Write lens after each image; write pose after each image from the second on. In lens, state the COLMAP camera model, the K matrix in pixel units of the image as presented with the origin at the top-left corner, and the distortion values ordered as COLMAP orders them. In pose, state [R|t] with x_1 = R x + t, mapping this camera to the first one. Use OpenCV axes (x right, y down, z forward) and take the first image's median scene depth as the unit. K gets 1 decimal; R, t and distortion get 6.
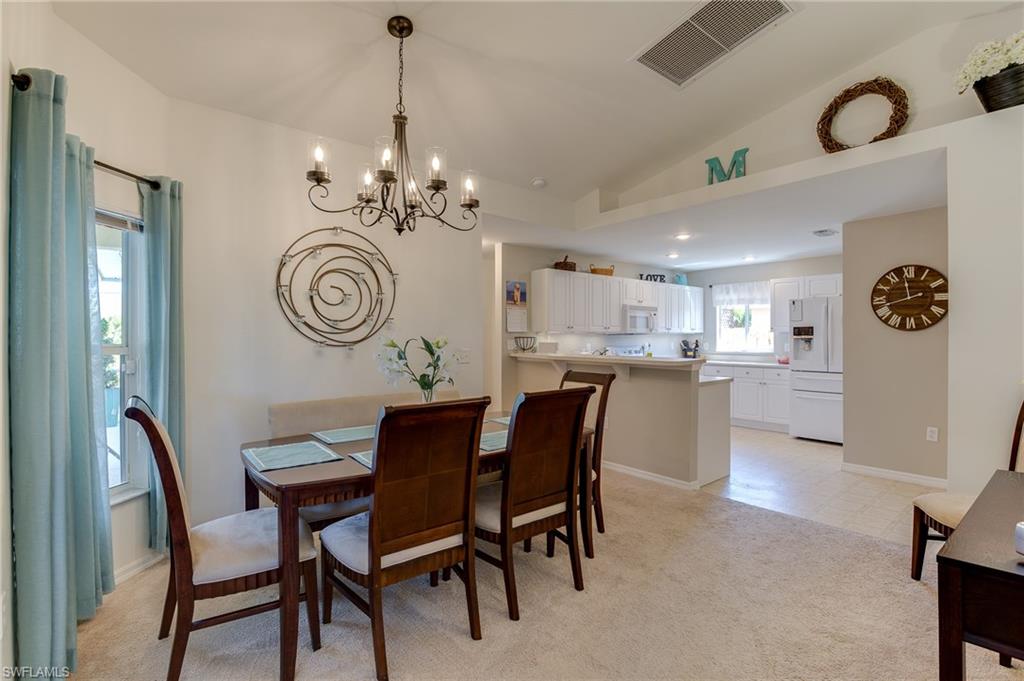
lens RADIAL K [[474.8, 0, 522.8], [0, 474.8, 339.8], [0, 0, 1]] dist [-0.022285, -0.000782]
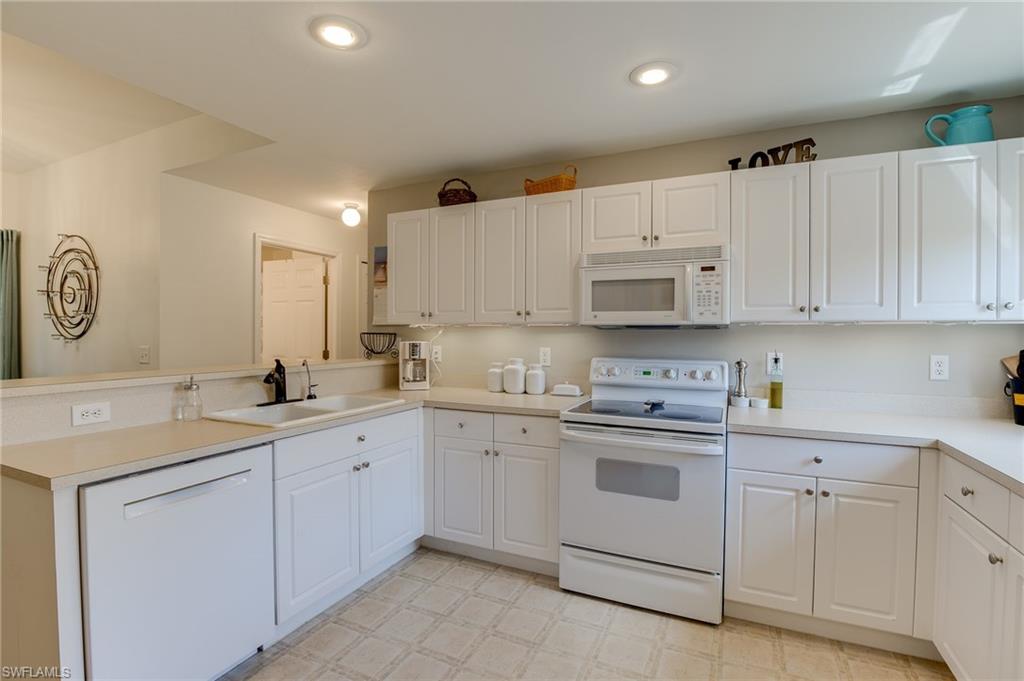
lens RADIAL K [[474.8, 0, 509.8], [0, 474.8, 337.3], [0, 0, 1]] dist [-0.022285, -0.000782]
pose [[0.428527, 0.011221, -0.903459, 0.531122], [-0.008000, 0.999931, 0.008625, -0.005268], [0.903493, 0.003532, 0.428587, 0.739710]]
